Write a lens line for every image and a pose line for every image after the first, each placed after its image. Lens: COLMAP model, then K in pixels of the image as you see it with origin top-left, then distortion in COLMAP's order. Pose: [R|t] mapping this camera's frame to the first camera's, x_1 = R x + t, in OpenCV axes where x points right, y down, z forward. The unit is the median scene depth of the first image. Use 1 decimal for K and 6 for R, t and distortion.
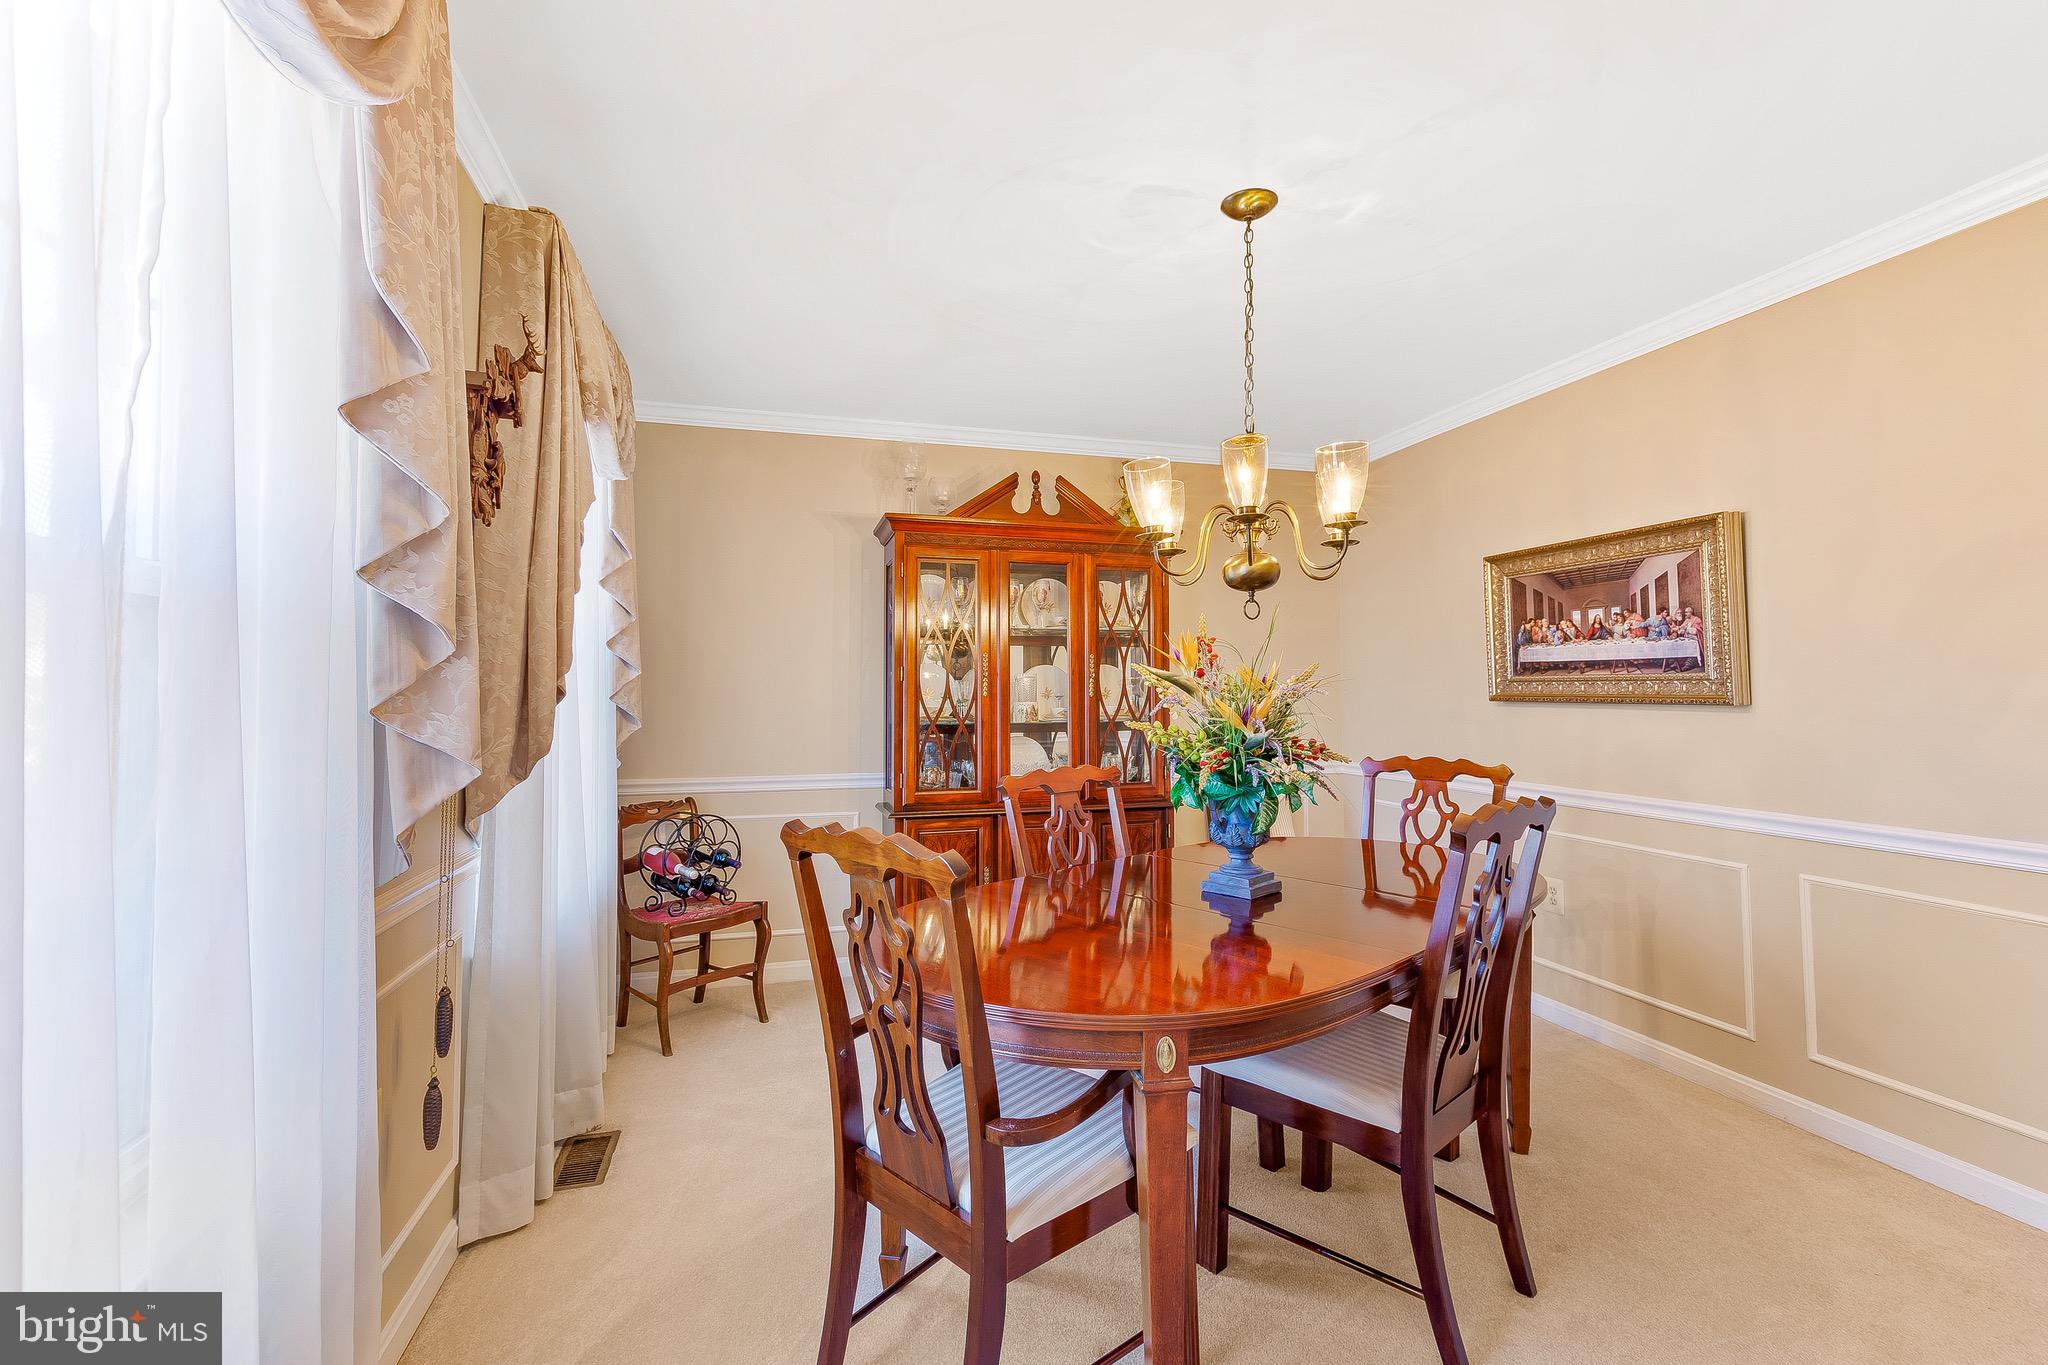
lens RADIAL K [[898.3, 0, 1015.8], [0, 898.3, 637.9], [0, 0, 1]] dist [0.017737, 0.000191]
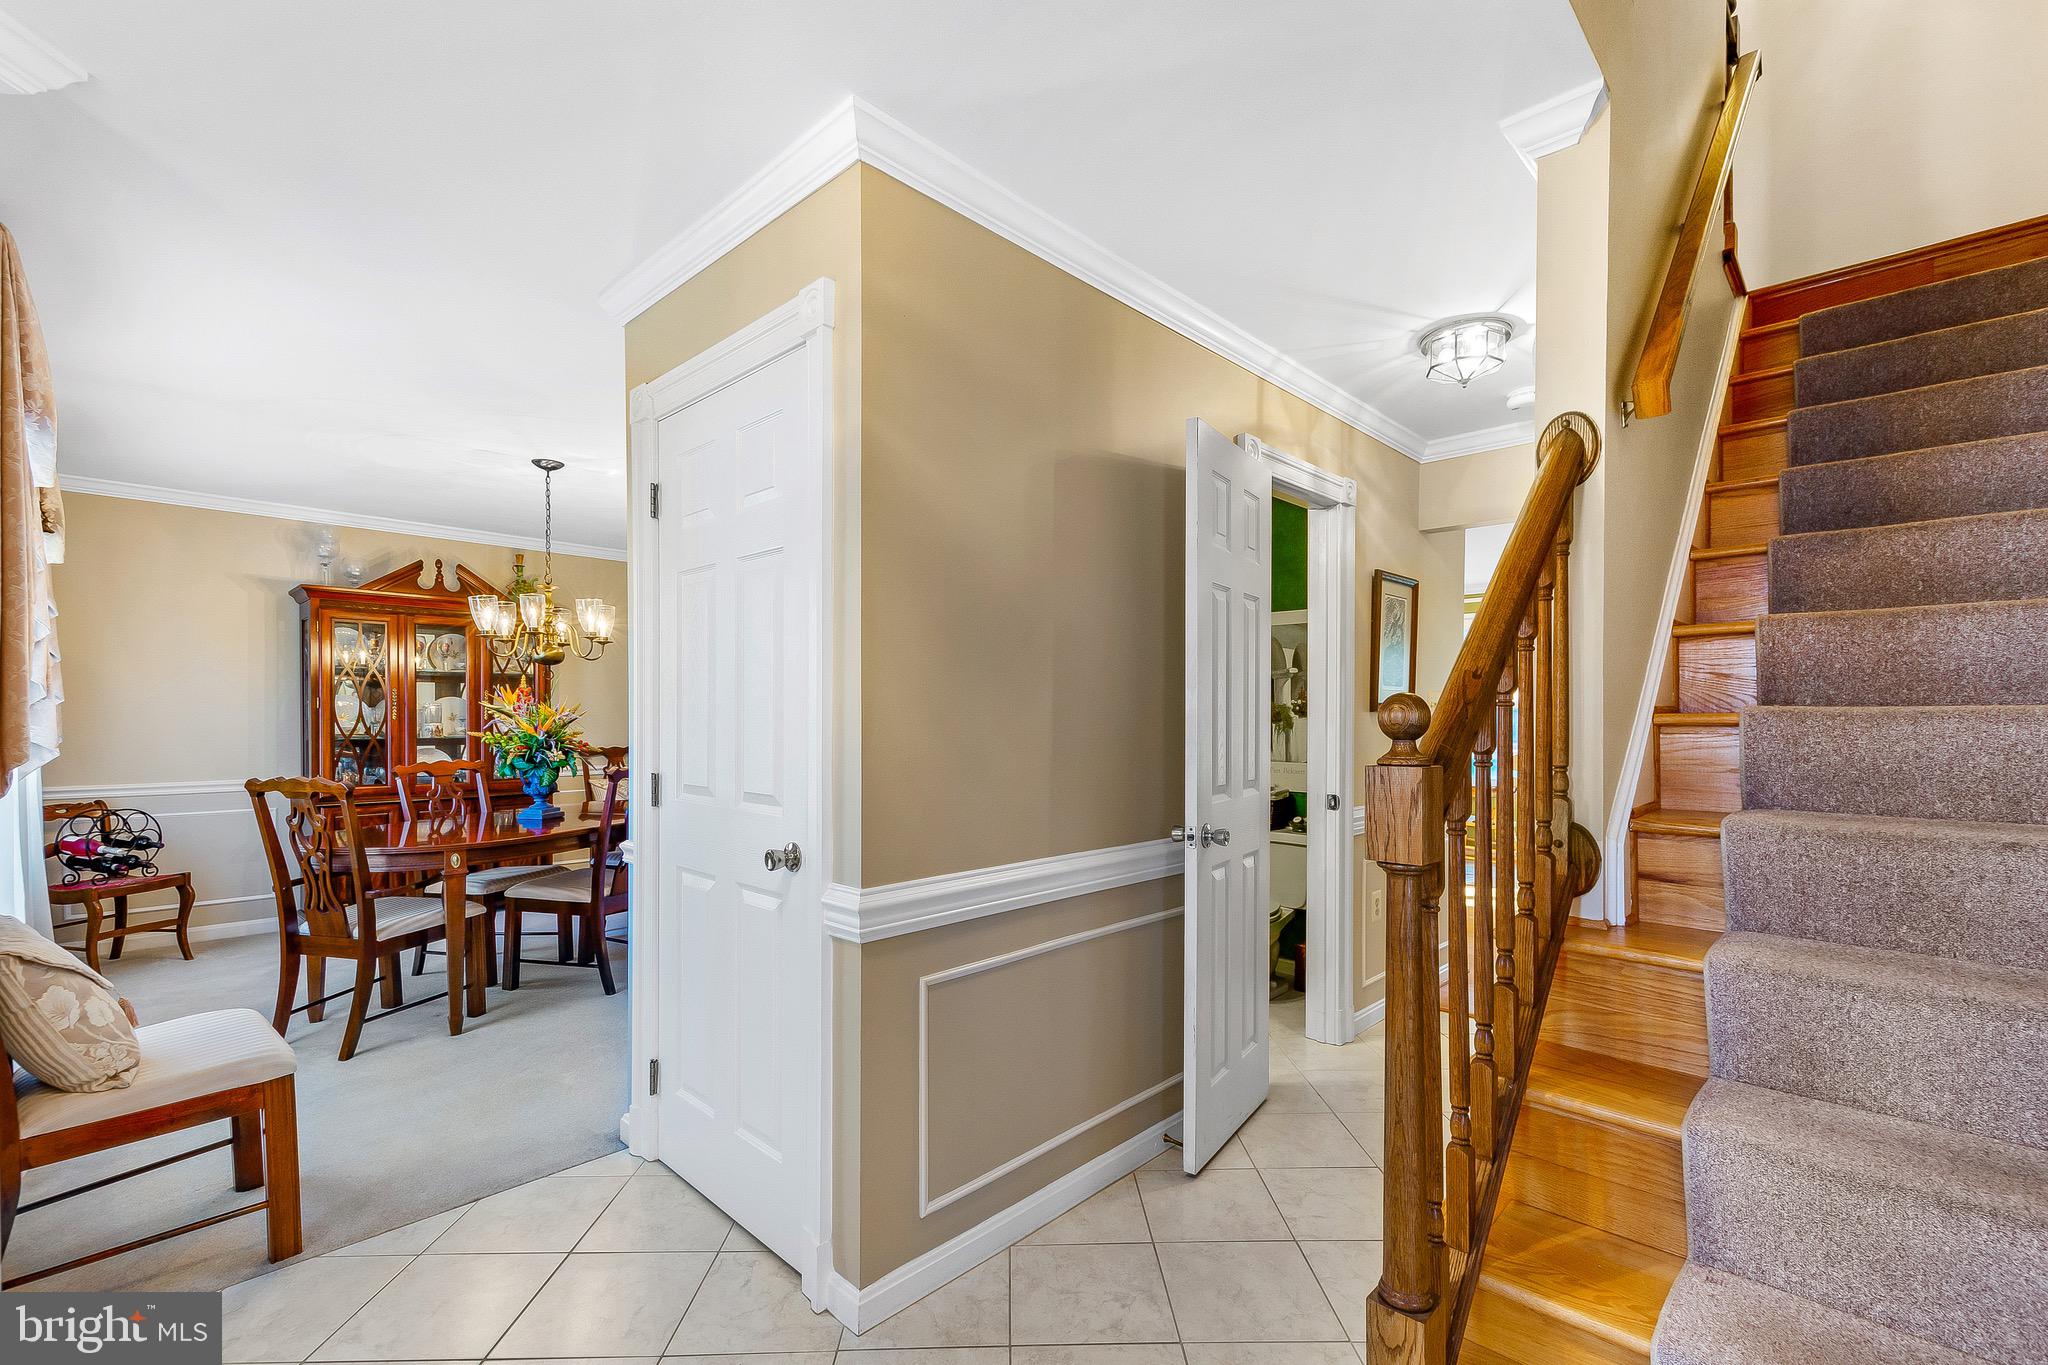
lens RADIAL K [[891.6, 0, 1031.6], [0, 891.6, 719.1], [0, 0, 1]] dist [0.008004, -0.000227]
pose [[0.853231, 0.001395, 0.521531, 0.094678], [-0.034201, 0.997994, 0.053283, -0.047901], [-0.520410, -0.063300, 0.851567, -0.776131]]
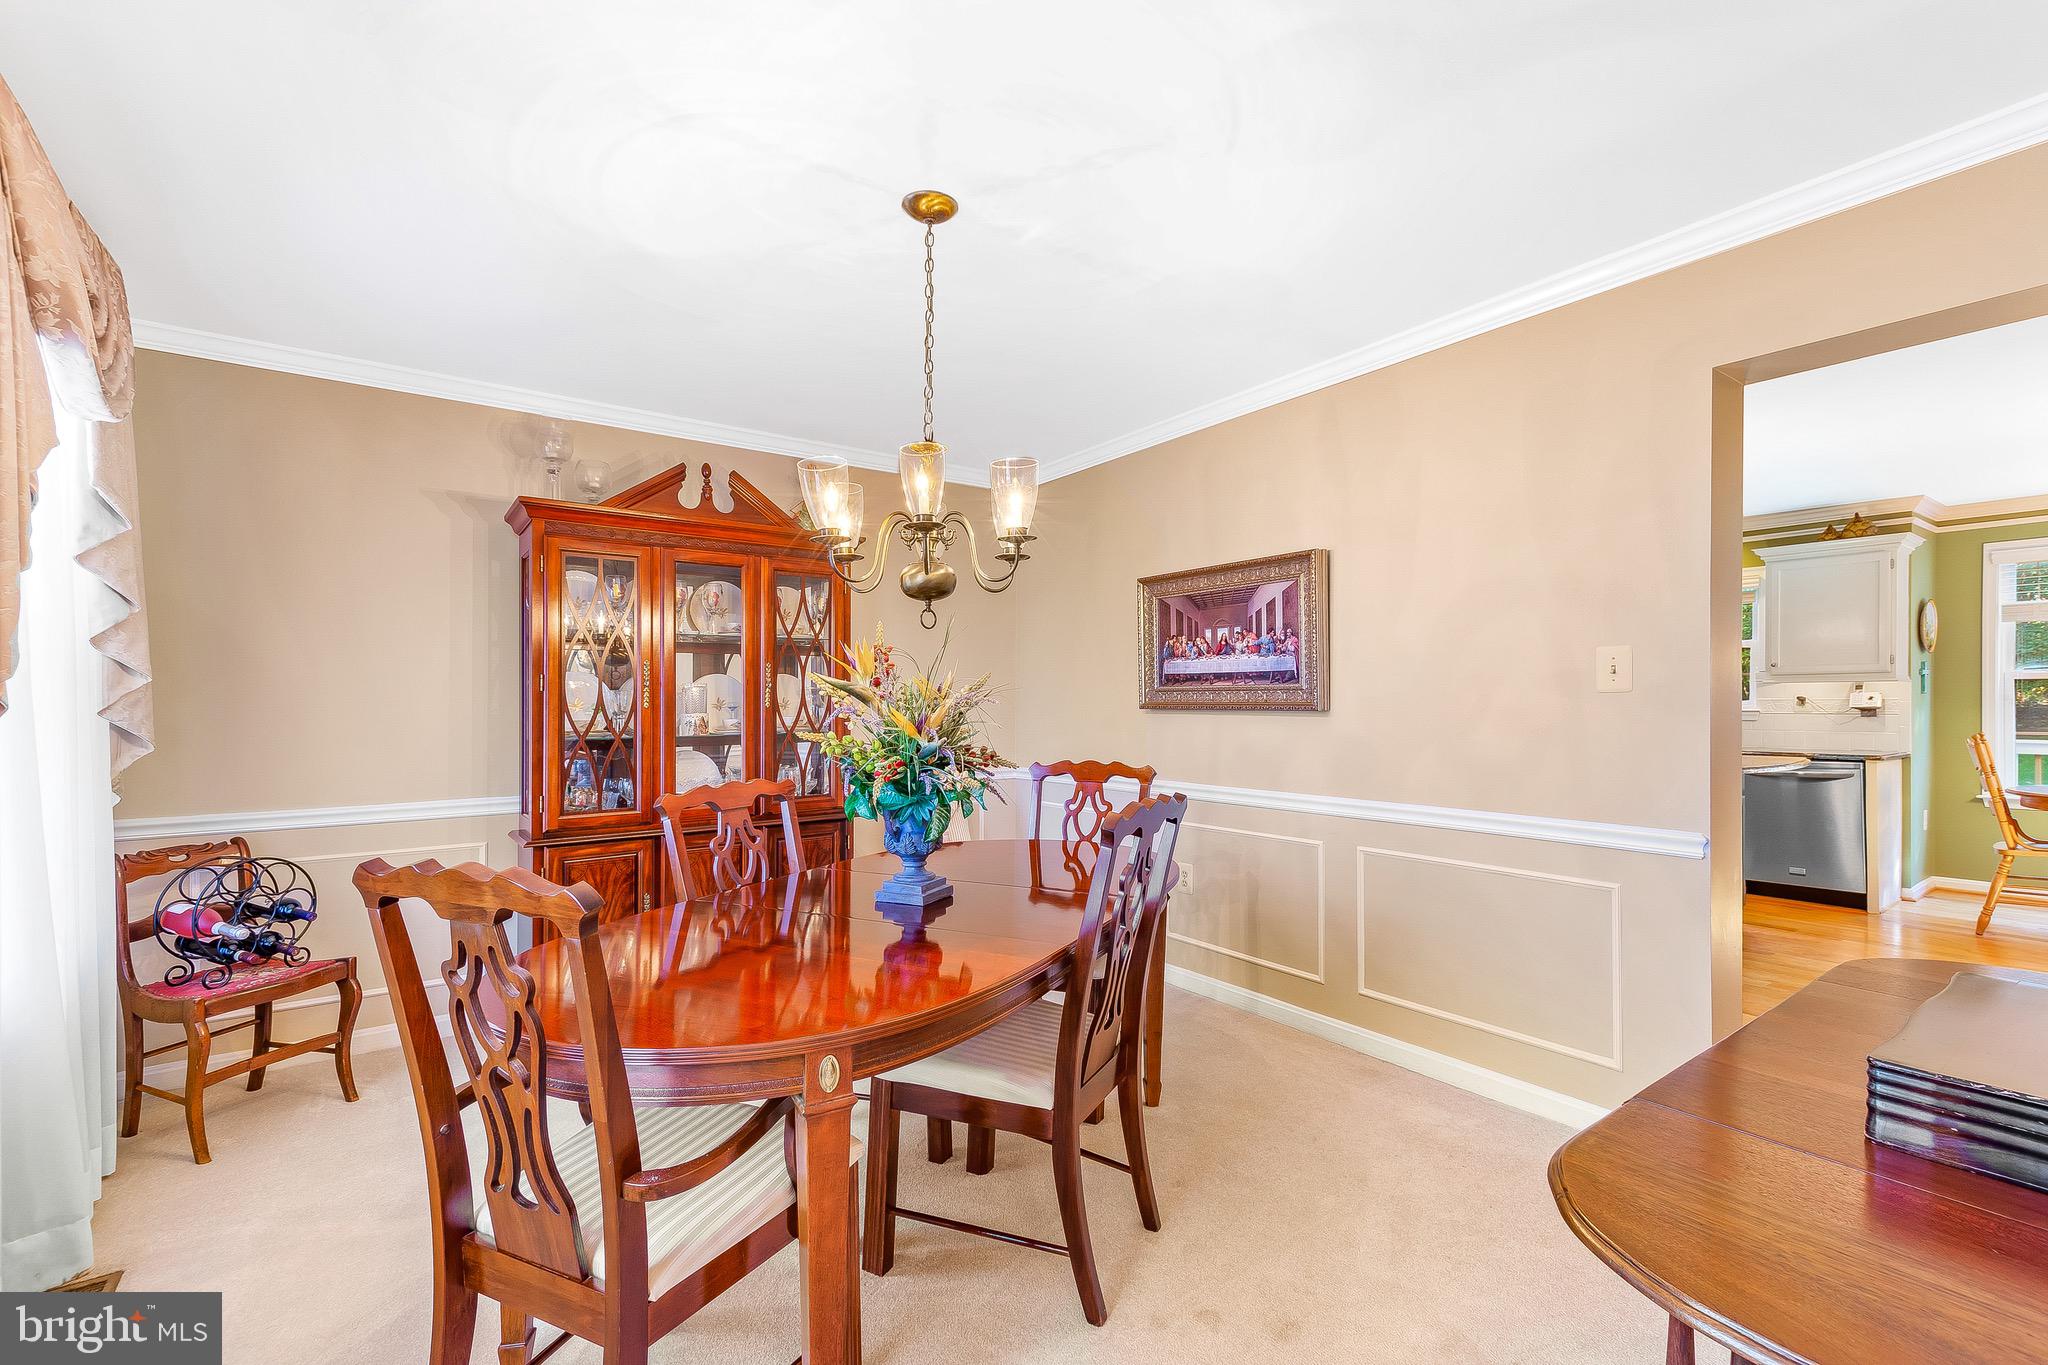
lens RADIAL K [[899.4, 0, 1024.0], [0, 899.4, 682.5], [0, 0, 1]] dist [0.019563, -0.000142]
pose [[0.938586, 0.003270, 0.345029, 0.010783], [-0.016163, 0.999274, 0.034499, 0.001792], [-0.344666, -0.037957, 0.937958, 0.013277]]
